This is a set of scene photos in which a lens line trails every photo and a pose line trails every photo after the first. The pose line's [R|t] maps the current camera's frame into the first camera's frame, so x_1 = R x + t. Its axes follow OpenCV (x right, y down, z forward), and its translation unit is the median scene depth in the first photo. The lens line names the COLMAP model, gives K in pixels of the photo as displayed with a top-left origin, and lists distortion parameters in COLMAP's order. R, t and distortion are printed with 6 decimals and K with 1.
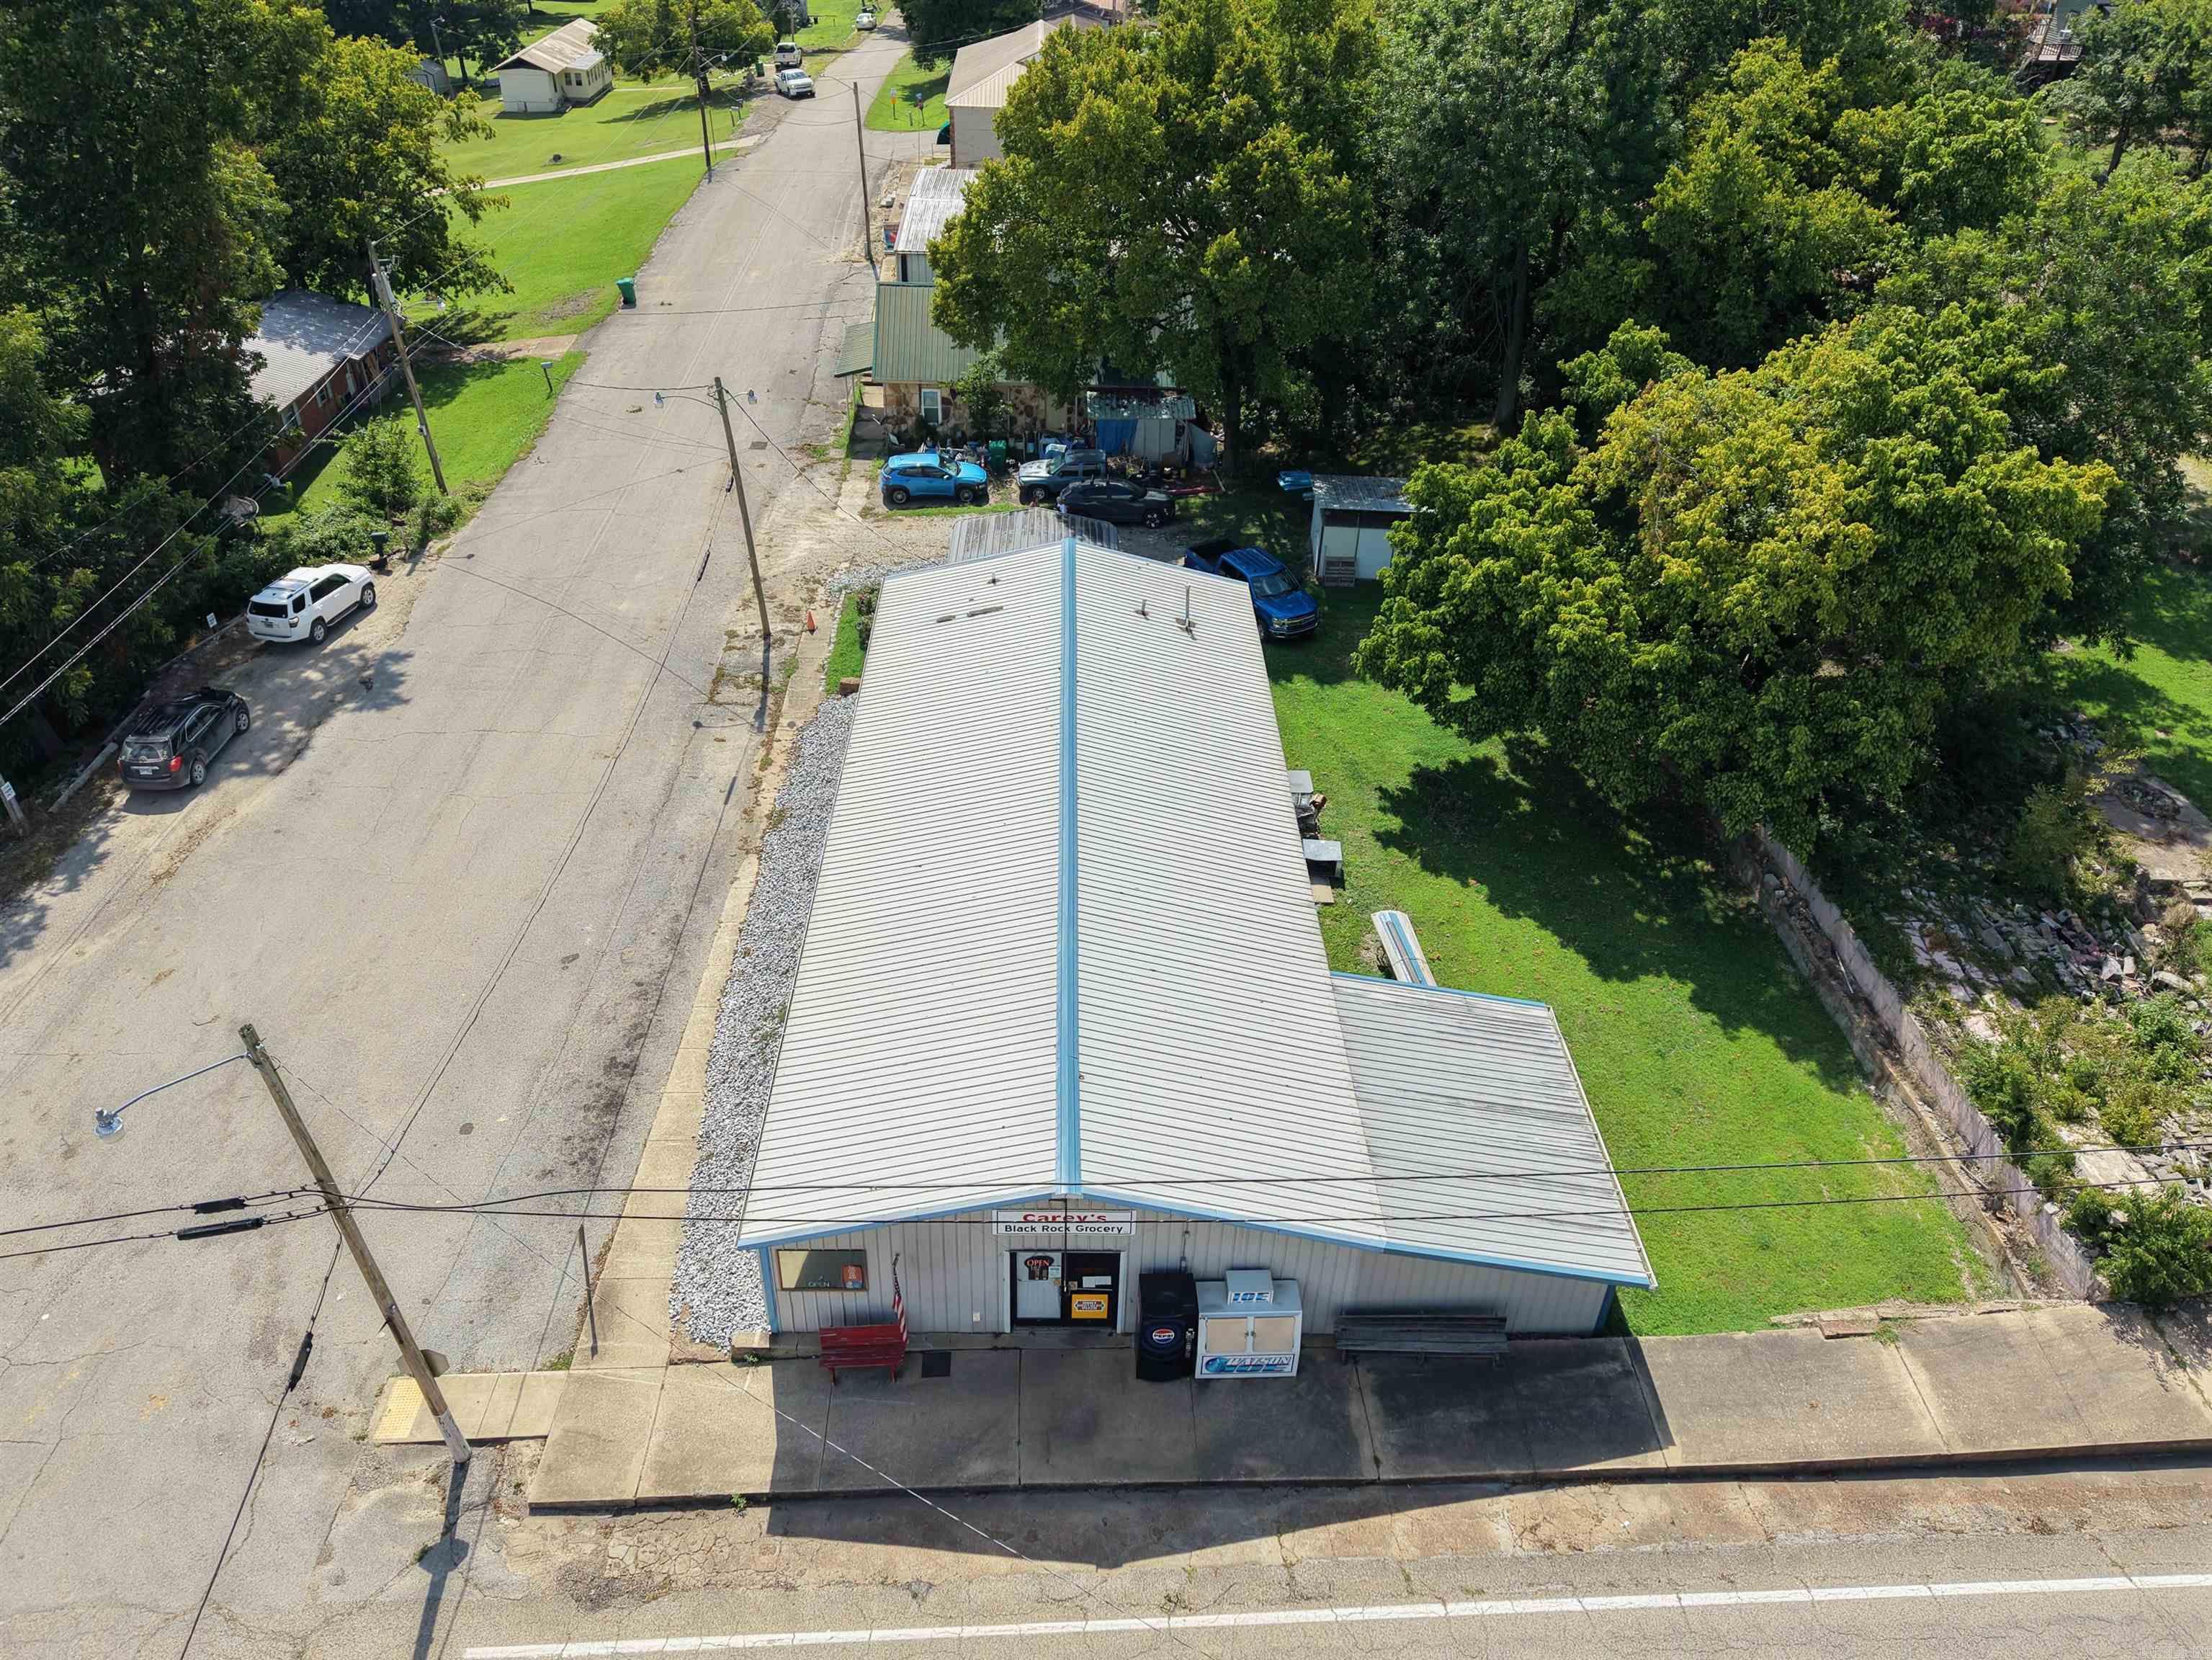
lens RADIAL K [[1468.5, 0, 1100.1], [0, 1468.5, 826.5], [0, 0, 1]] dist [0.043250, -0.040400]
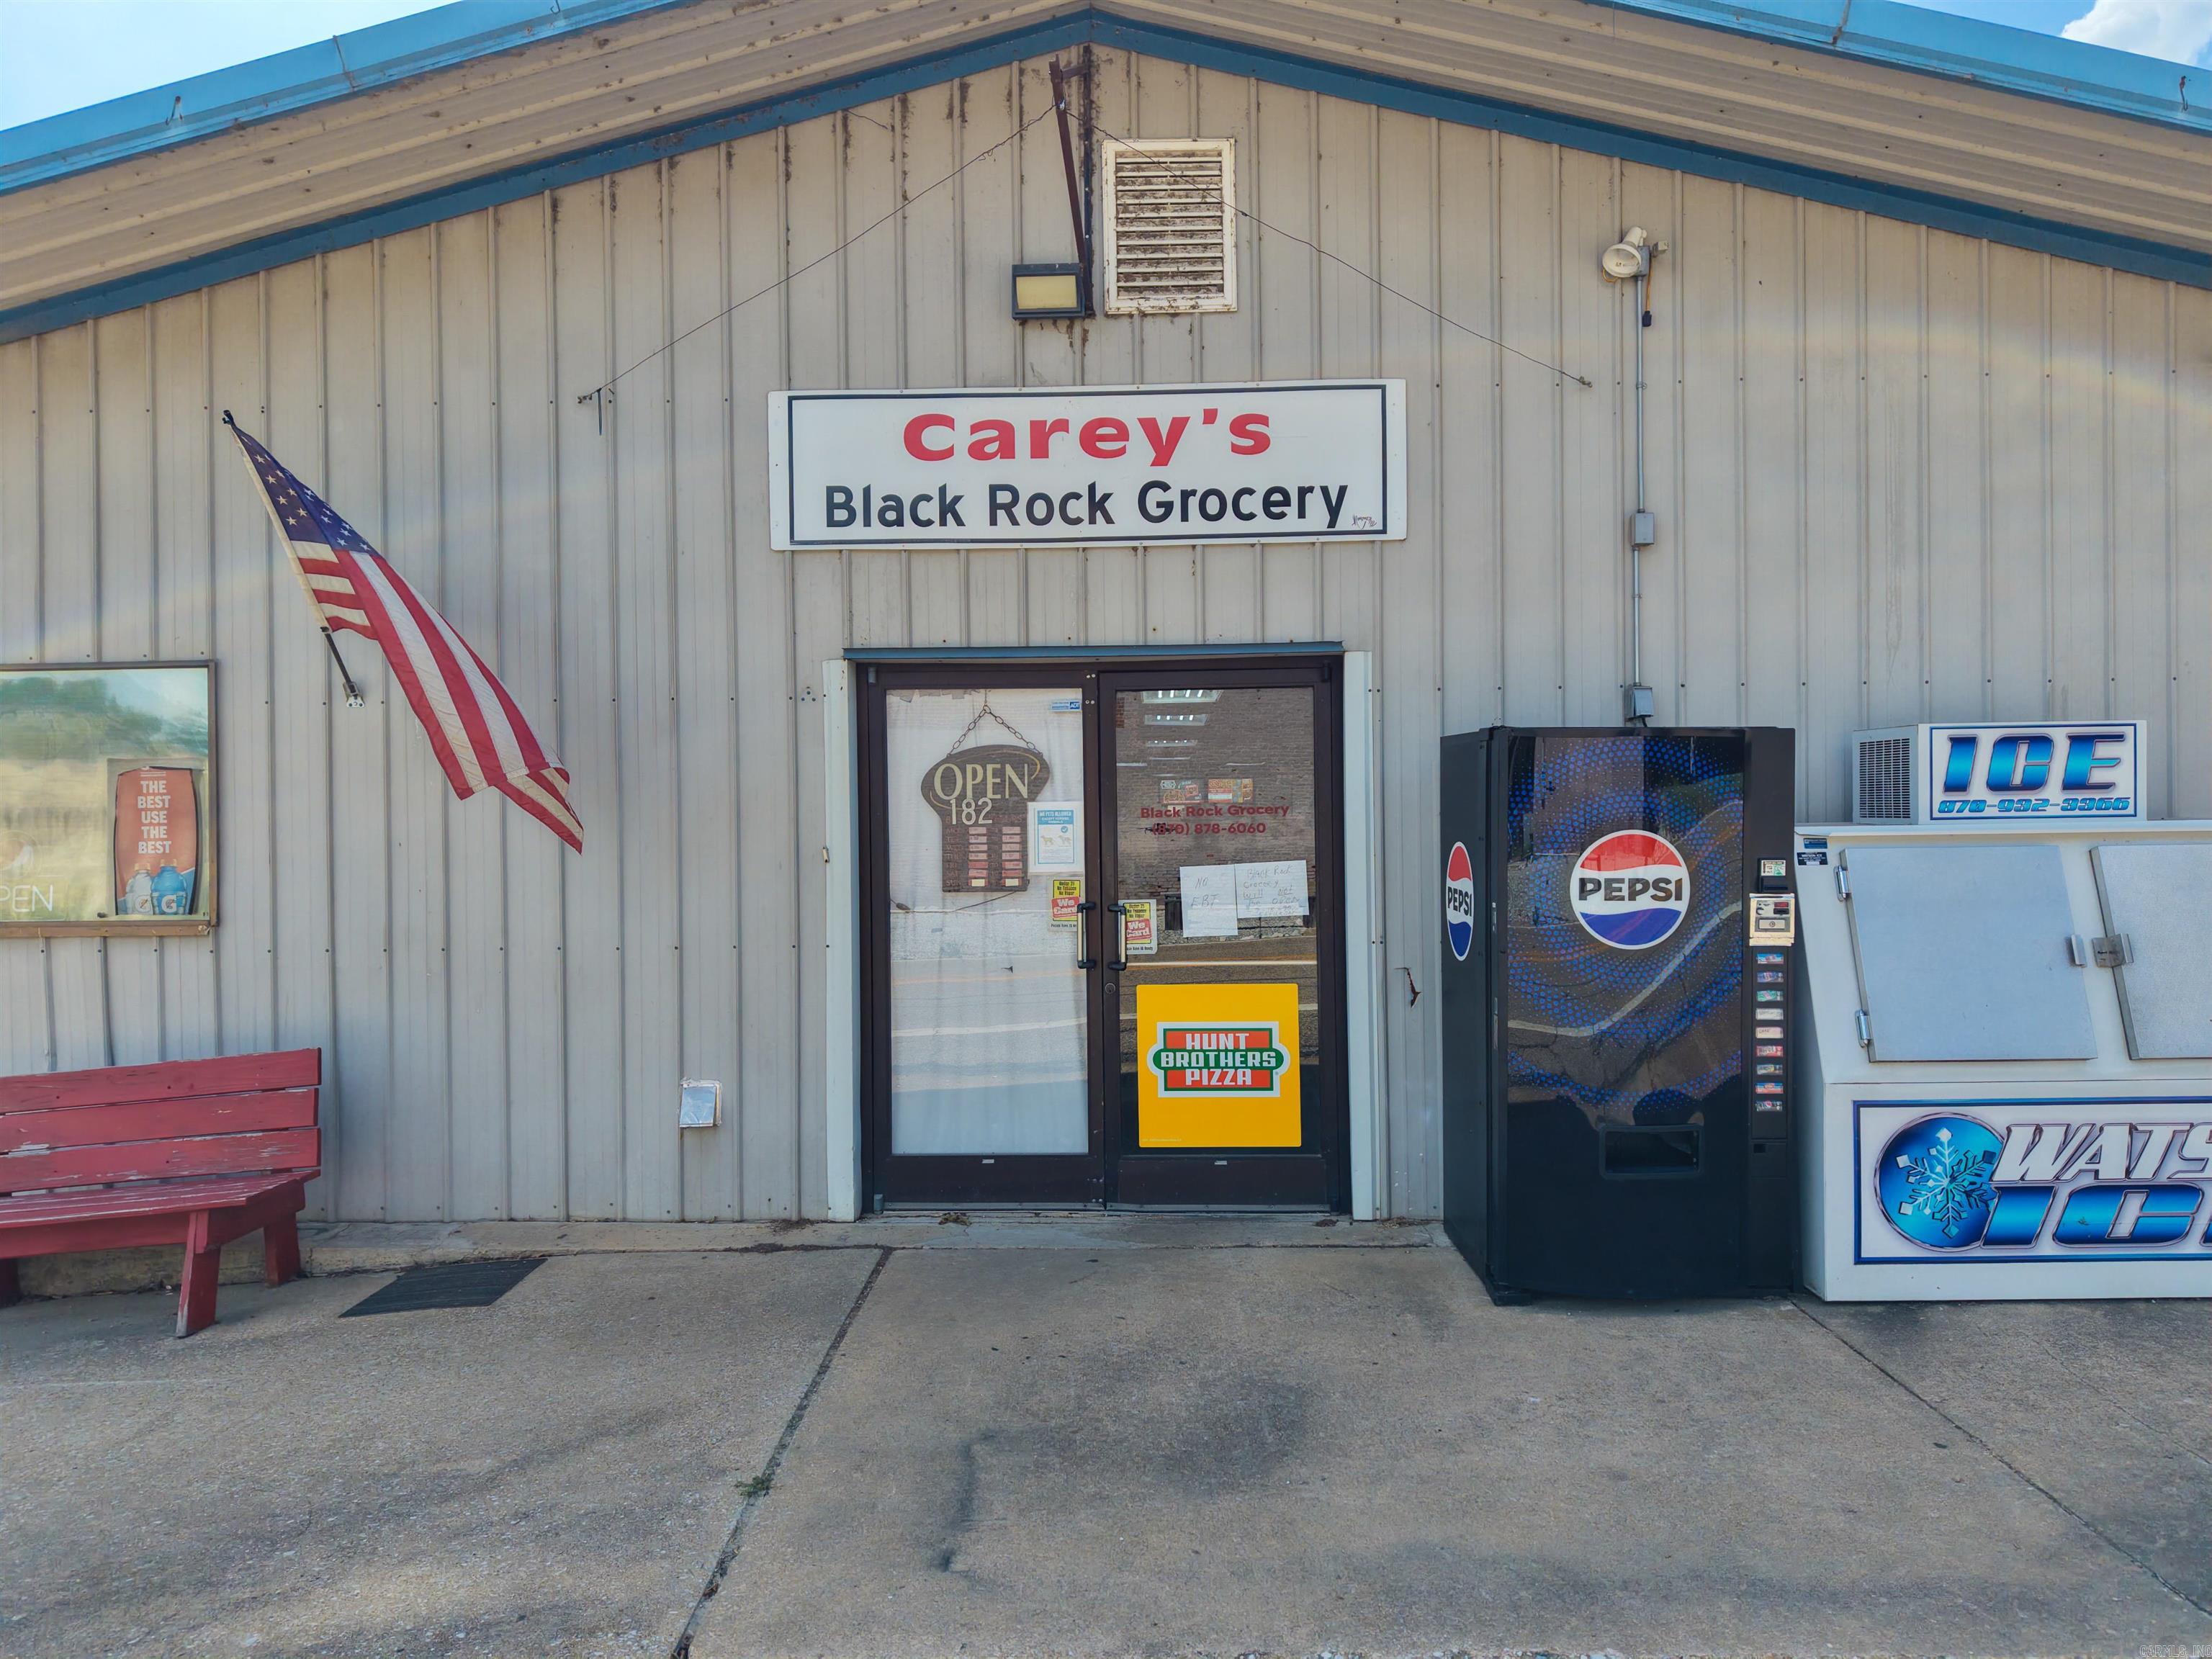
lens RADIAL K [[1468.3, 0, 1100.1], [0, 1468.3, 826.0], [0, 0, 1]] dist [0.043250, -0.040400]
pose [[0.997741, -0.041159, -0.053101, -0.012009], [0.004593, 0.830307, -0.557288, 0.426316], [0.067027, 0.555785, 0.828620, 0.813602]]
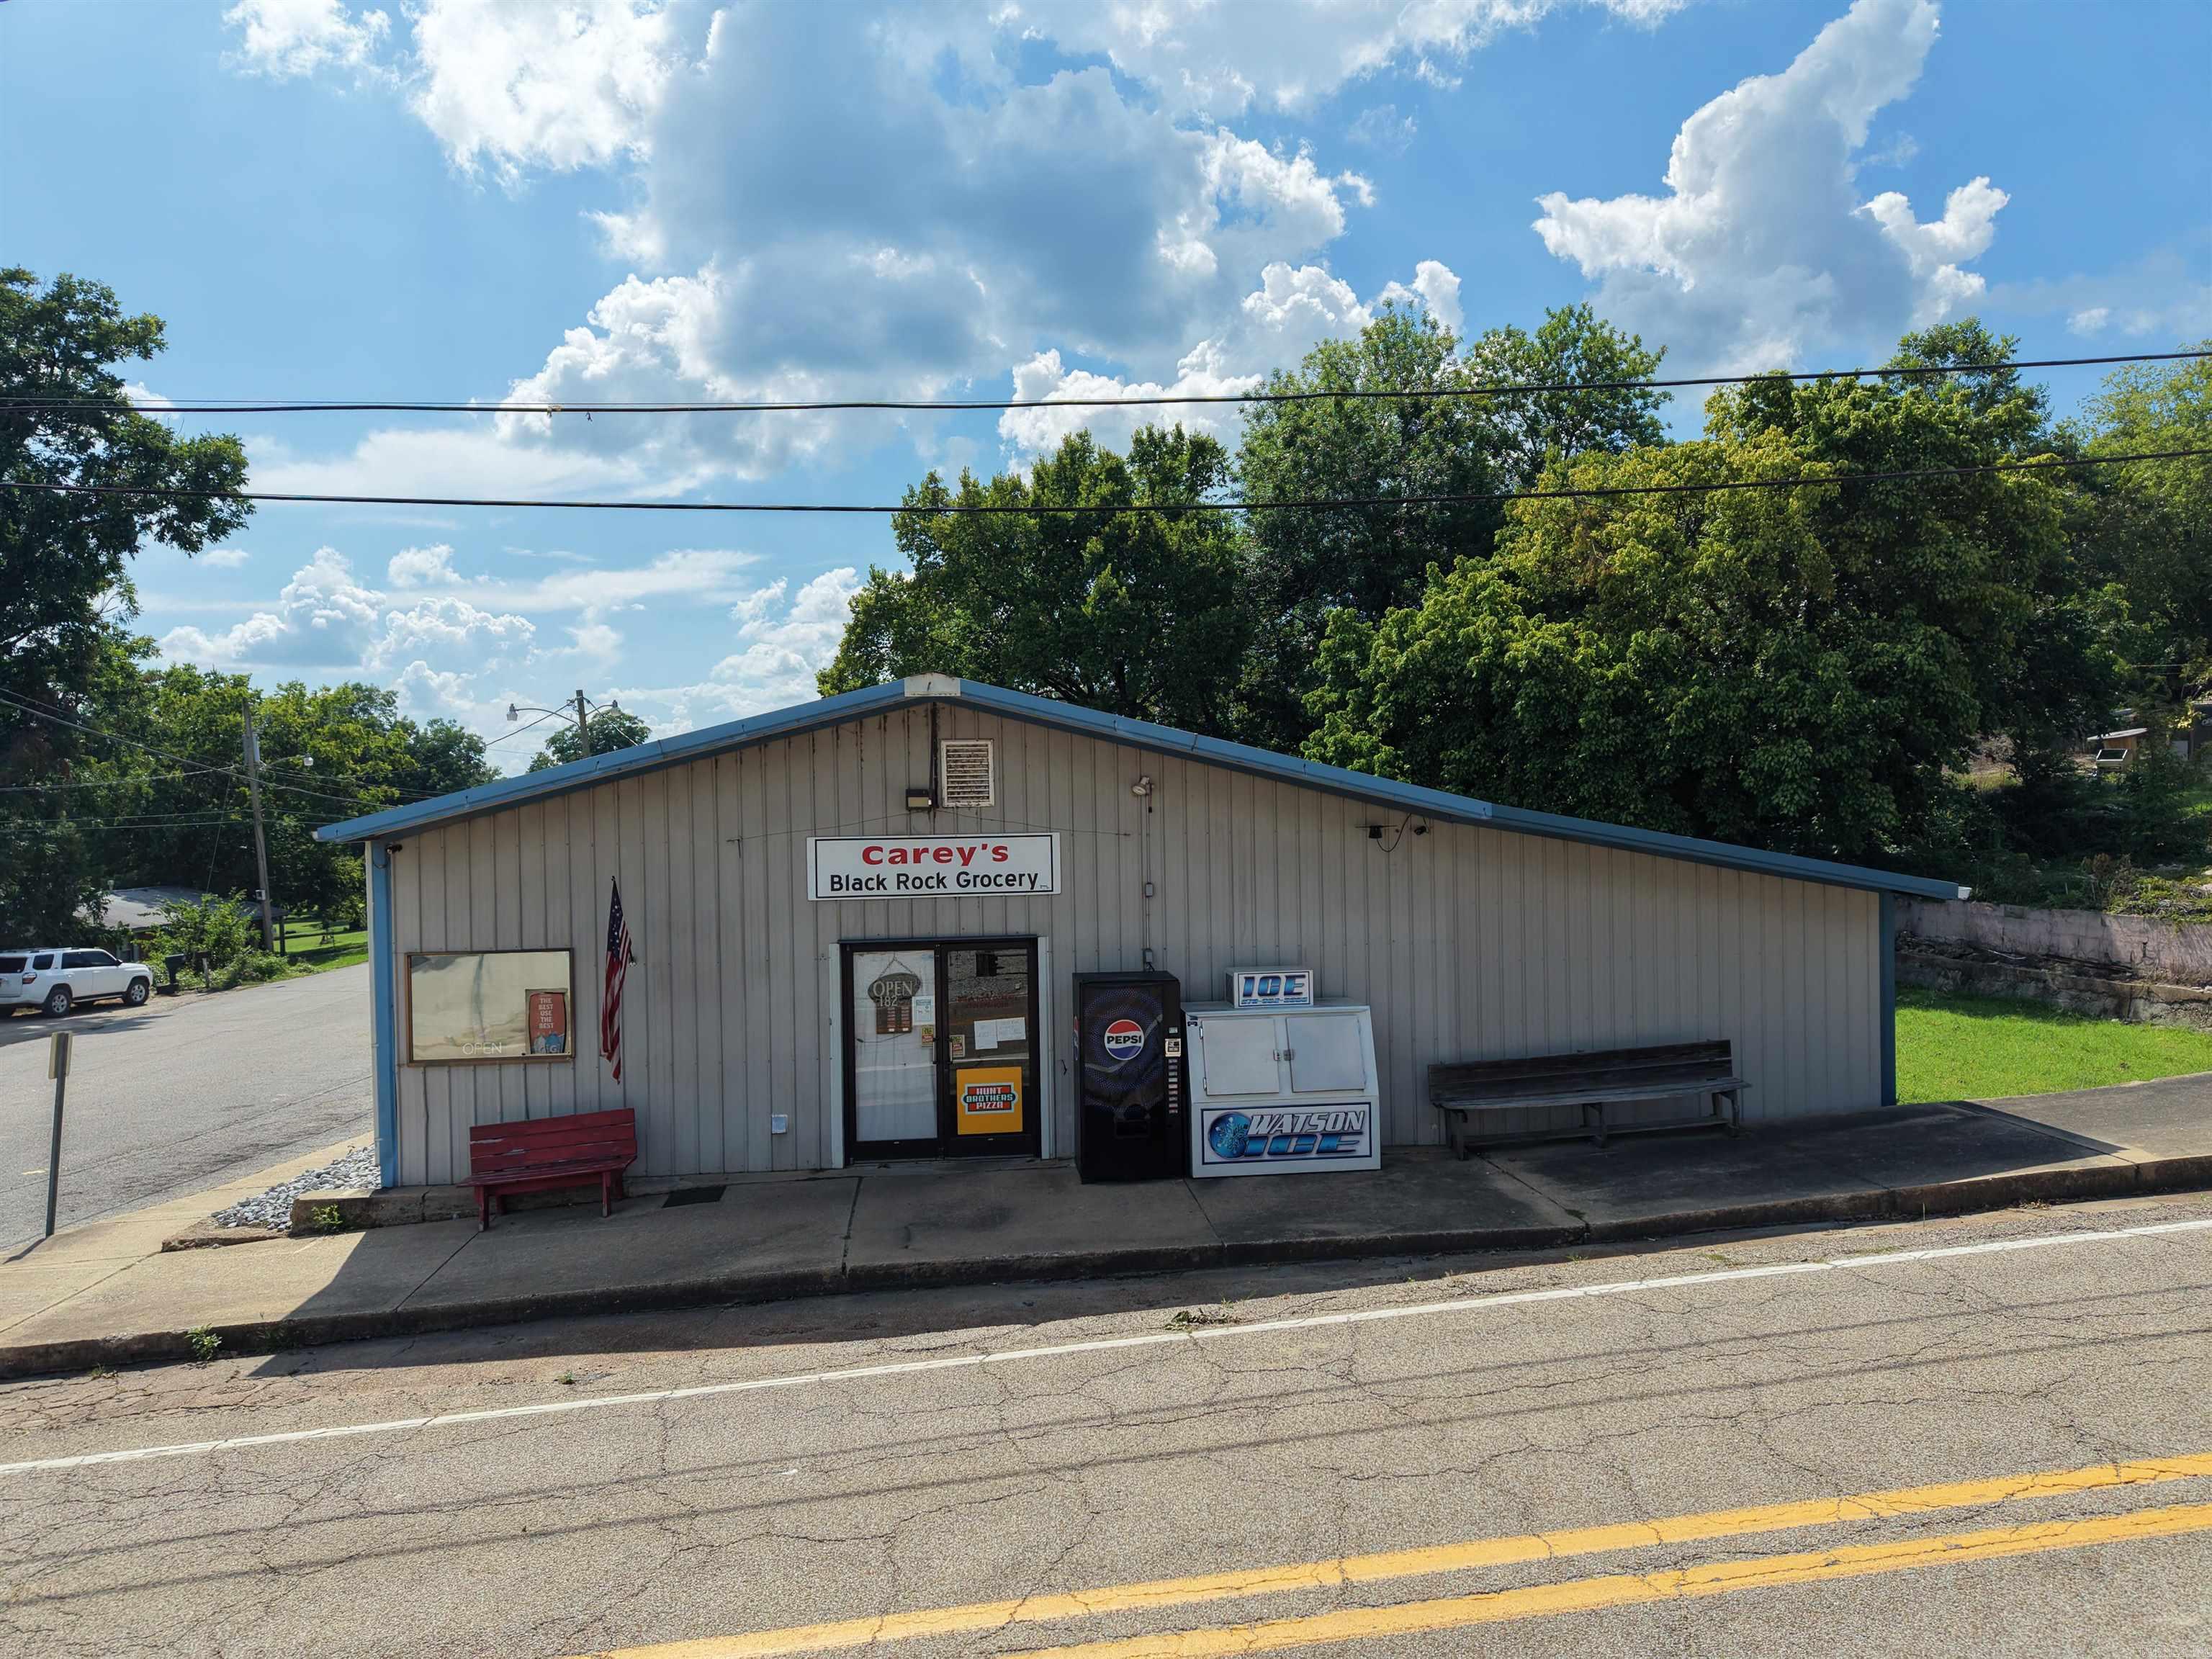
lens RADIAL K [[1397.5, 0, 1098.9], [0, 1397.5, 834.2], [0, 0, 1]] dist [0.084669, -0.092487]
pose [[0.996047, -0.048331, 0.074525, -0.000838], [0.081374, 0.832884, -0.547433, 0.544378], [-0.035613, 0.551333, 0.833525, 0.515223]]
